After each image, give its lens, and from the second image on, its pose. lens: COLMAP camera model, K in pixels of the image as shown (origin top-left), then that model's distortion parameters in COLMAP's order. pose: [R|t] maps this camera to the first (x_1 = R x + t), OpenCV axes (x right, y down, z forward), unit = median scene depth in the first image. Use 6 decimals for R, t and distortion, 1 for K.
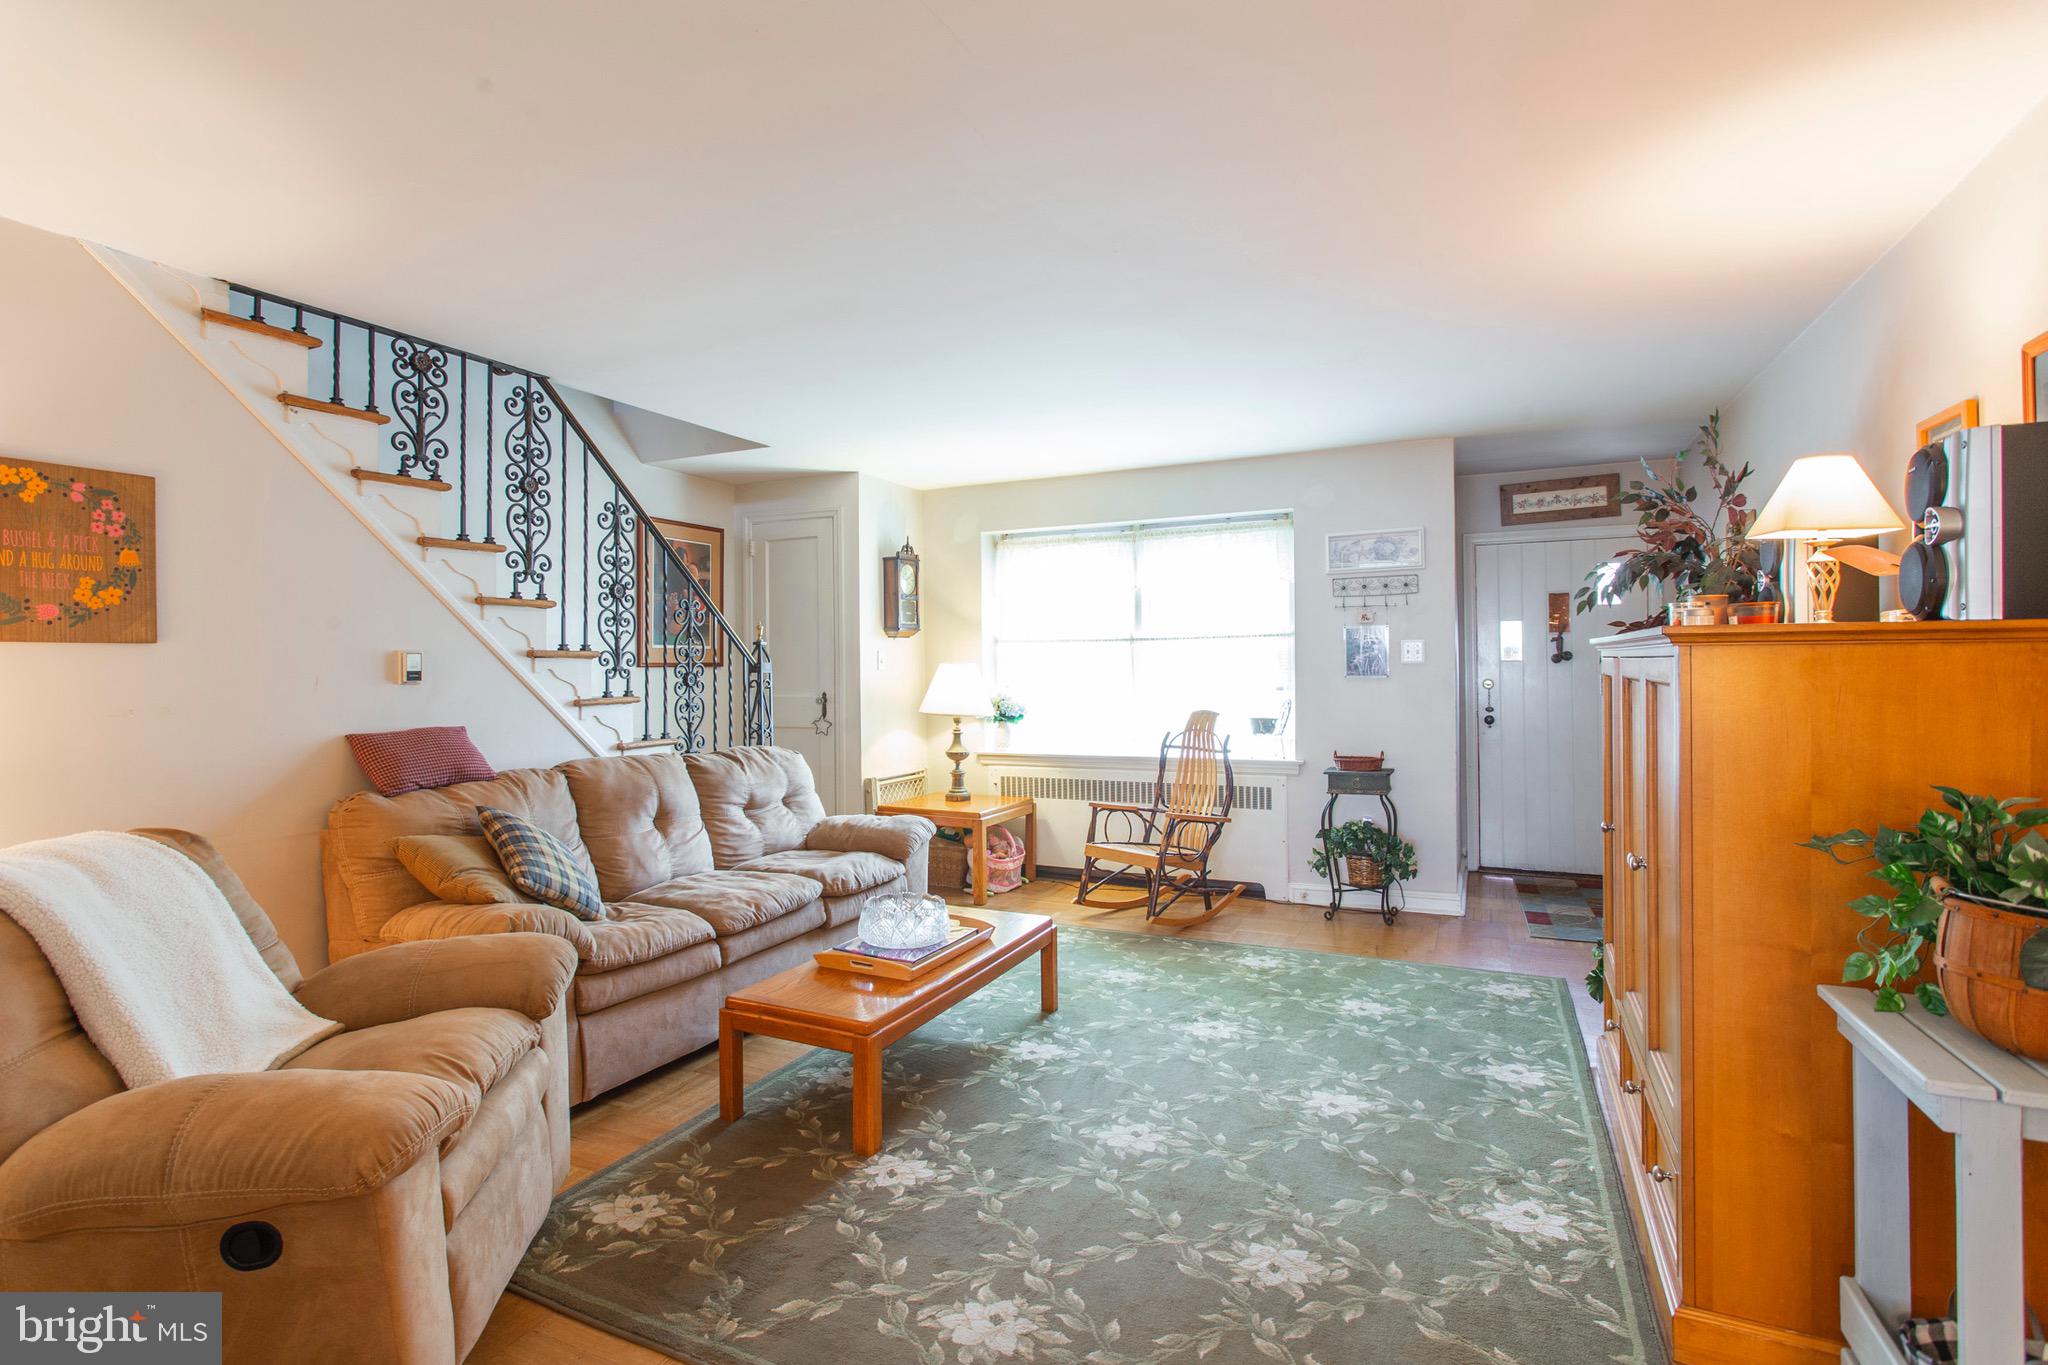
lens RADIAL K [[994.1, 0, 1019.1], [0, 994.1, 672.7], [0, 0, 1]] dist [-0.014702, 0.005450]
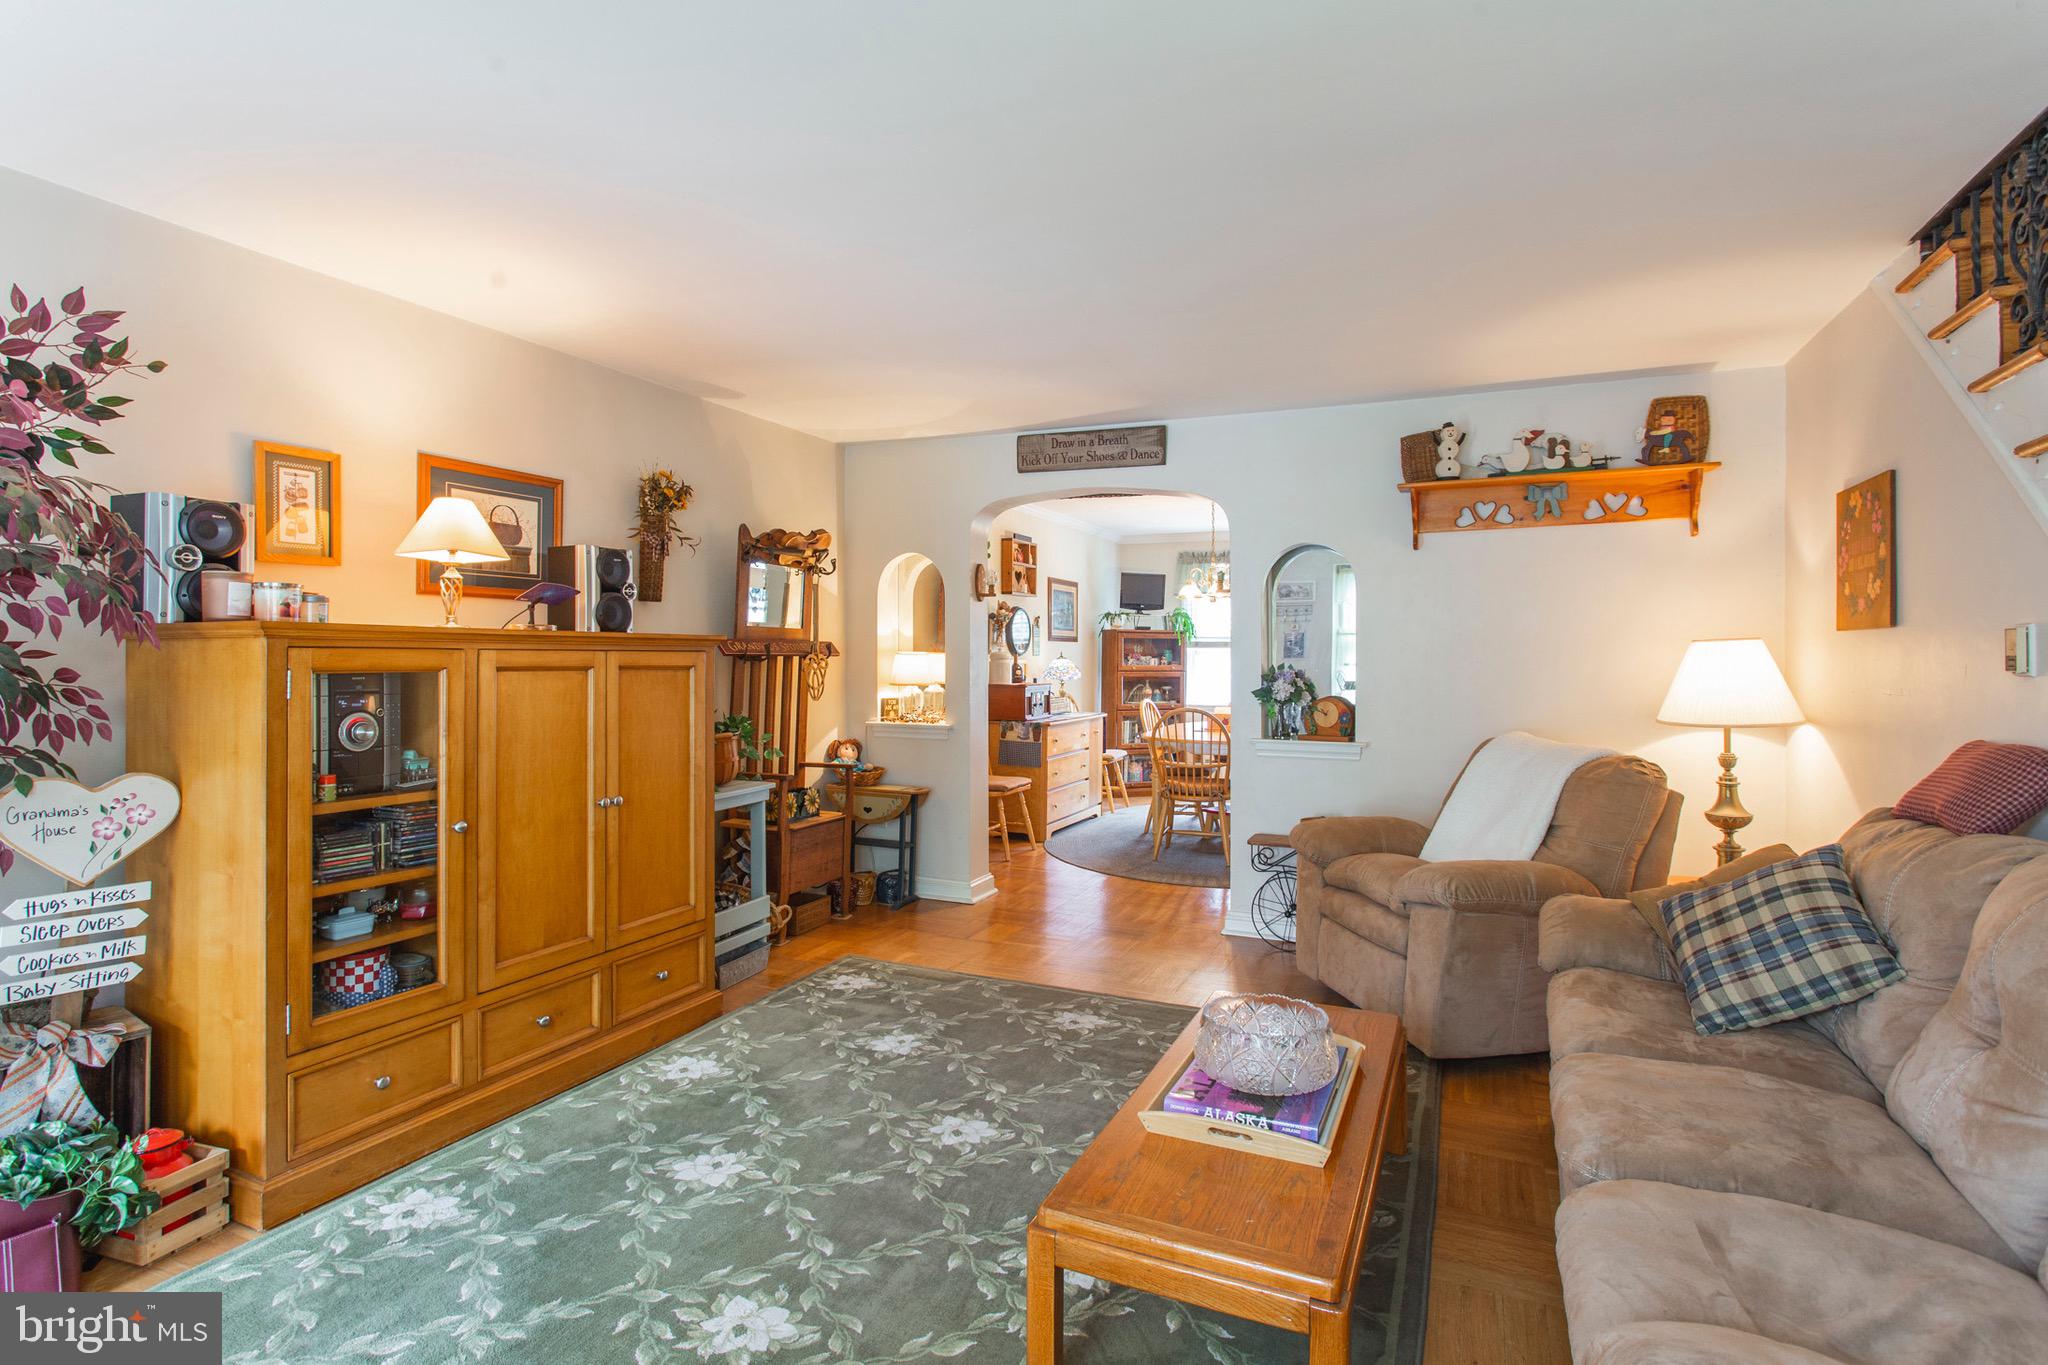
lens RADIAL K [[994.1, 0, 1028.8], [0, 994.1, 655.2], [0, 0, 1]] dist [-0.014702, 0.005450]
pose [[-0.999868, 0.006815, -0.014748, 0.031505], [0.006699, 0.999946, 0.007885, -0.007228], [0.014801, 0.007785, -0.999860, 1.062619]]
